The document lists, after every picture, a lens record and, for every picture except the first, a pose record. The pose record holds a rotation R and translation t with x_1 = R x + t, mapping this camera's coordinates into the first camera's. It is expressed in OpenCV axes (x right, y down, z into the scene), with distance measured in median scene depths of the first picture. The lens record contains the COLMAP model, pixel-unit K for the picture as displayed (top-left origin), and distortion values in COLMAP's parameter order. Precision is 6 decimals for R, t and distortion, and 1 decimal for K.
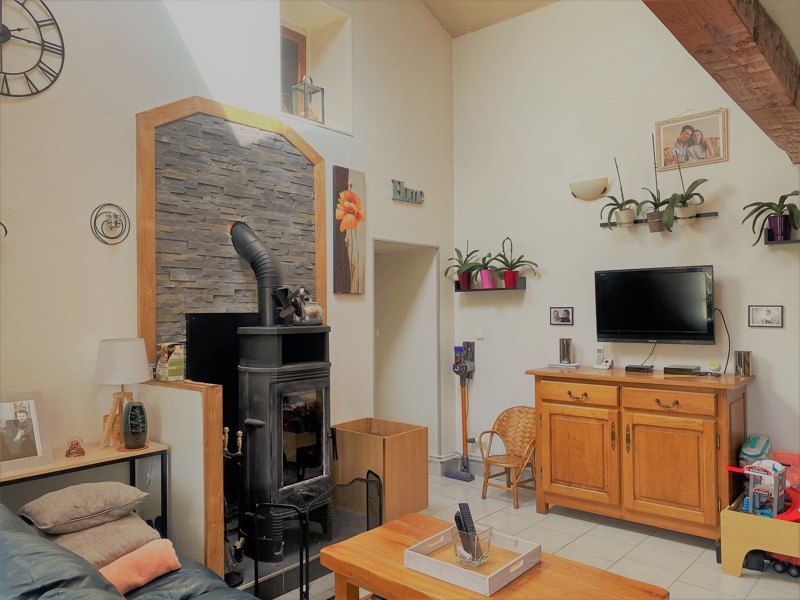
lens RADIAL K [[609.8, 0, 400.0], [0, 609.8, 300.0], [0, 0, 1]] dist [0.007412, -0.005583]
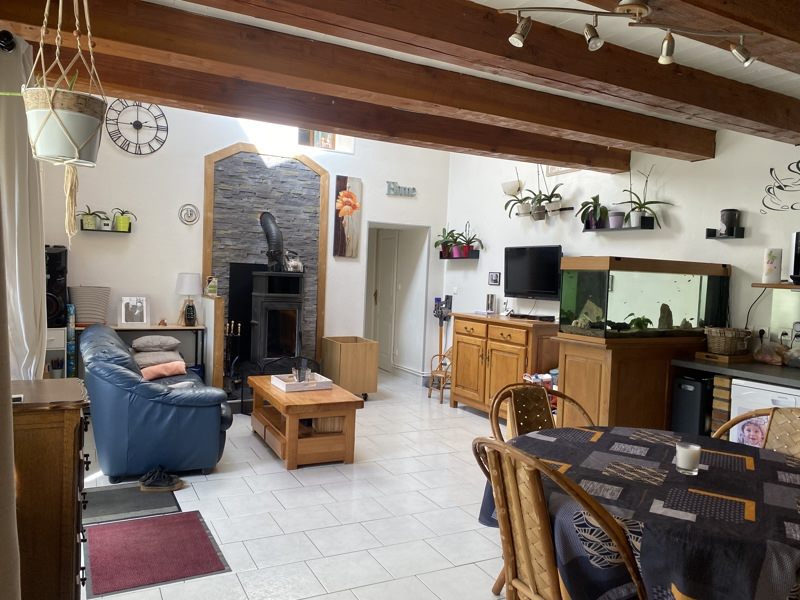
lens RADIAL K [[609.8, 0, 400.0], [0, 609.8, 300.0], [0, 0, 1]] dist [0.007412, -0.005583]
pose [[0.933981, 0.061708, -0.351955, 0.681554], [-0.044079, 0.997349, 0.057893, 0.004769], [0.354595, -0.038557, 0.934225, -0.475296]]
